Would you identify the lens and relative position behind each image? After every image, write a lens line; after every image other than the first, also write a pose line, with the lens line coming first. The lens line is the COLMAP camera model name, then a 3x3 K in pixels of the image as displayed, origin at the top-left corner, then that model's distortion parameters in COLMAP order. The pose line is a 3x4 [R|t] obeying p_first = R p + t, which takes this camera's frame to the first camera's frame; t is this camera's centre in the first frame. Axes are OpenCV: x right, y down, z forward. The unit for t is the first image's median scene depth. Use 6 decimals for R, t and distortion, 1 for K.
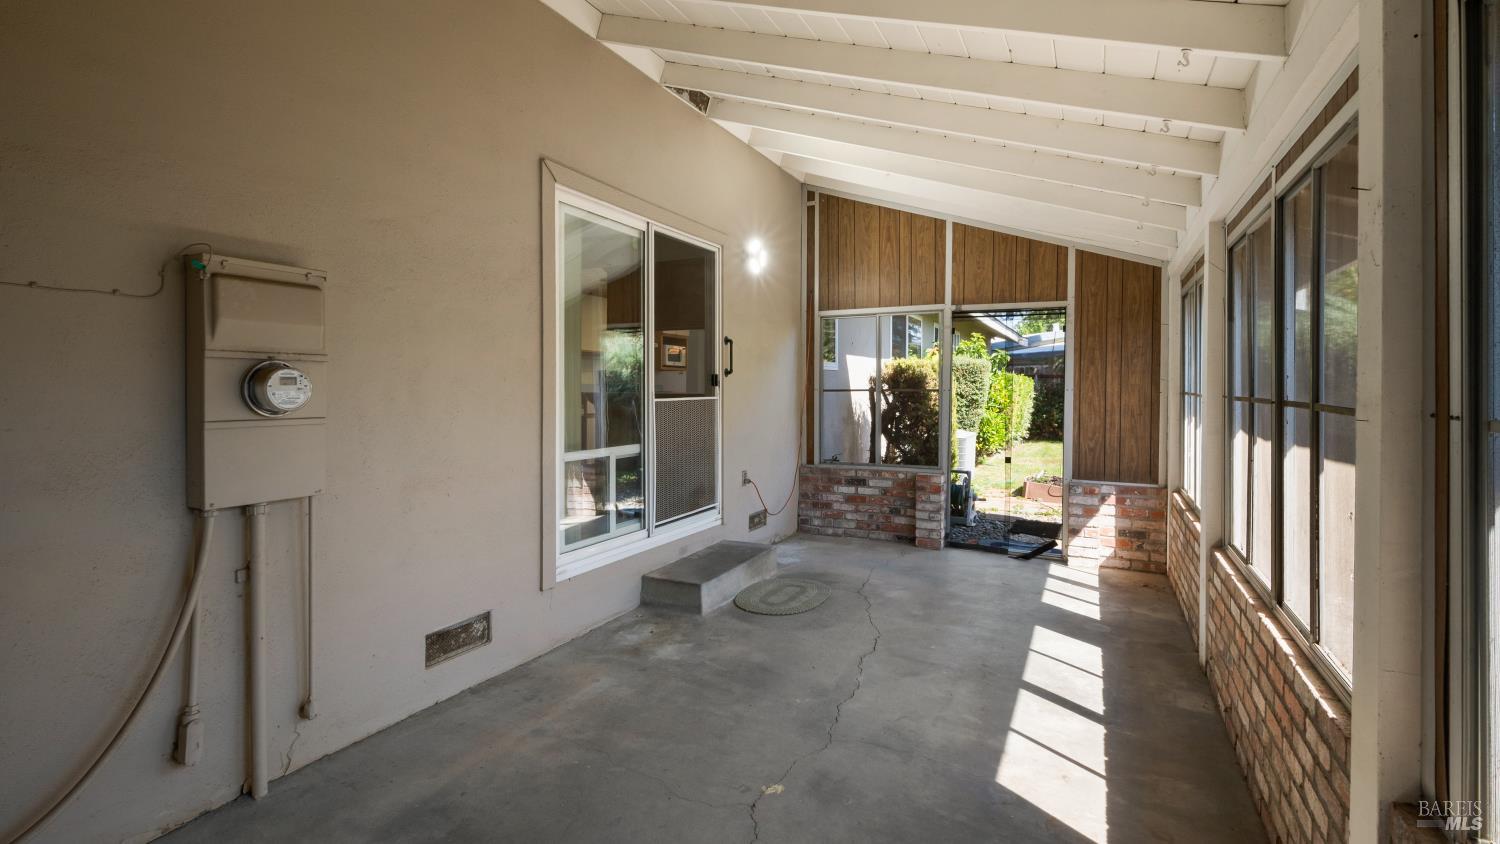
lens RADIAL K [[708.9, 0, 750.3], [0, 708.9, 389.2], [0, 0, 1]] dist [0.001523, 0.000046]
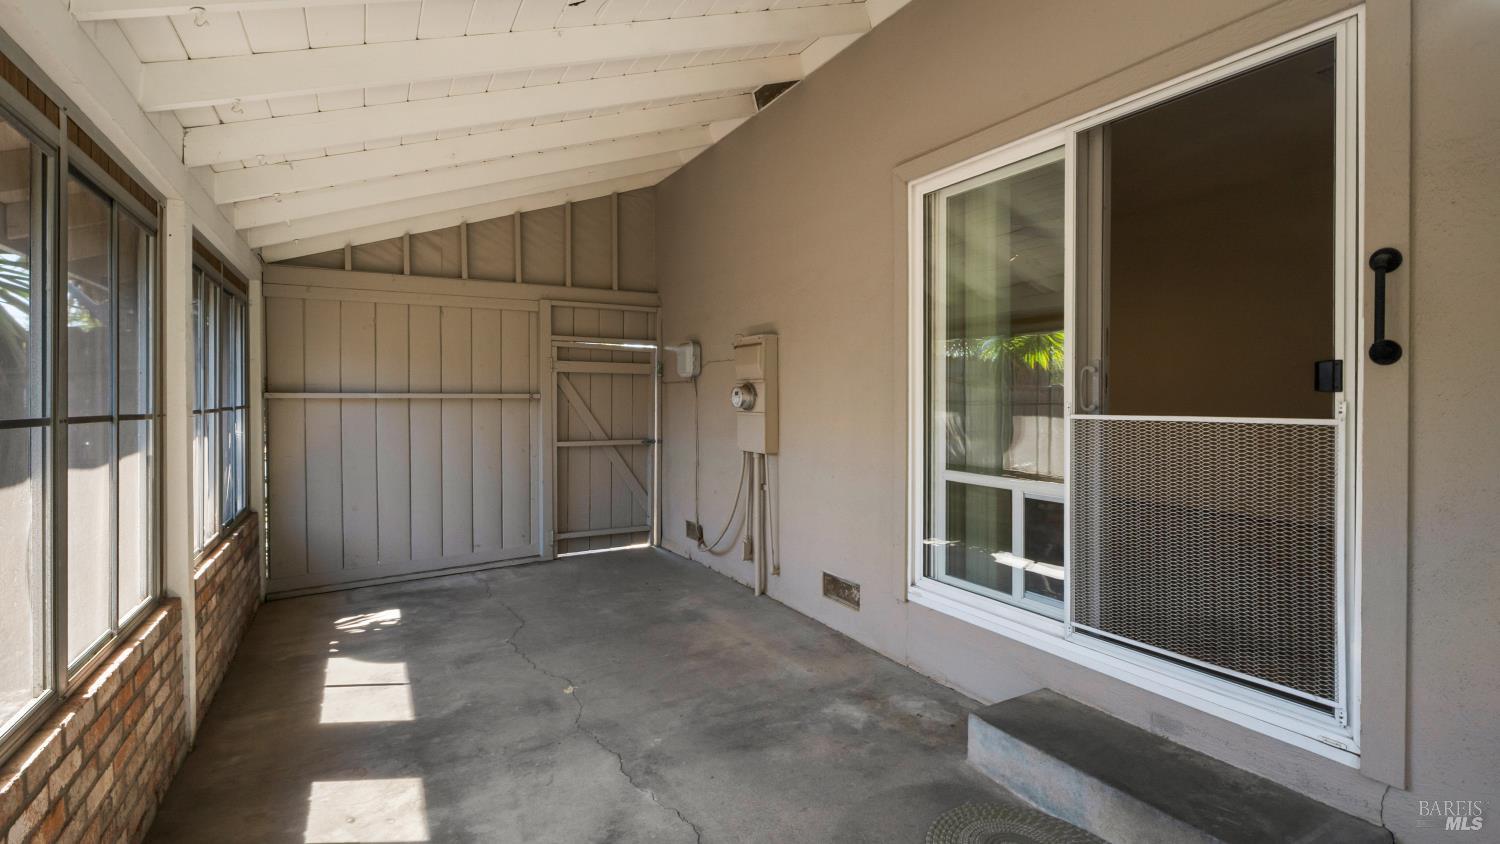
lens RADIAL K [[688.6, 0, 733.2], [0, 688.6, 401.9], [0, 0, 1]] dist [0.012741, -0.000423]
pose [[-0.583753, 0.013532, -0.811818, 0.698983], [0.006186, 0.999906, 0.012220, -0.007989], [0.811907, 0.002112, -0.583782, 1.531923]]
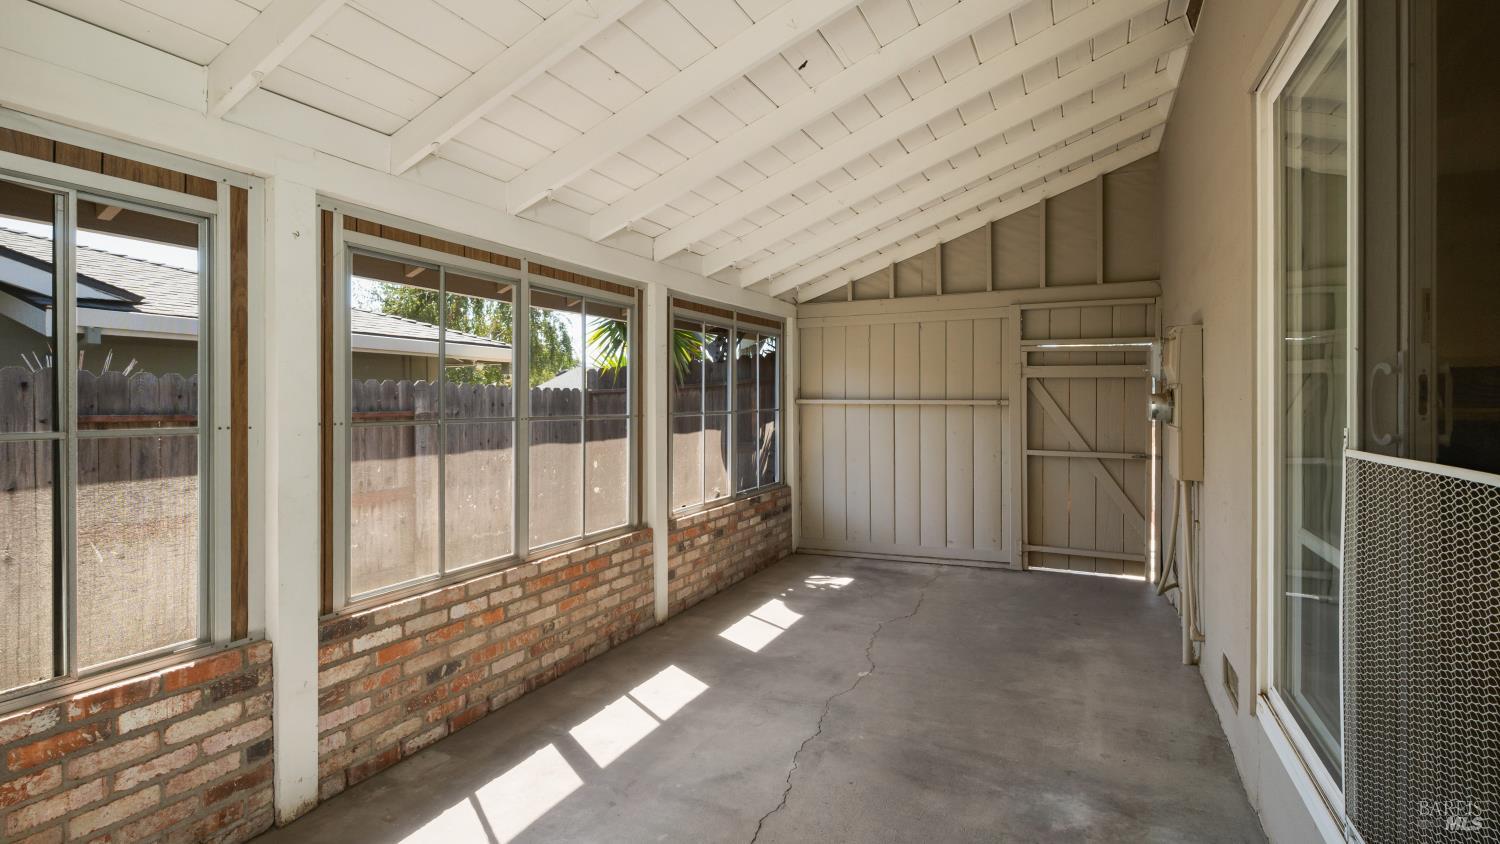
lens RADIAL K [[675.4, 0, 741.8], [0, 675.4, 401.3], [0, 0, 1]] dist [0.001782, -0.000375]
pose [[-0.999957, 0.006579, 0.006595, 0.209525], [0.006583, 0.999978, 0.000659, -0.013745], [-0.006591, 0.000703, -0.999978, 1.828323]]
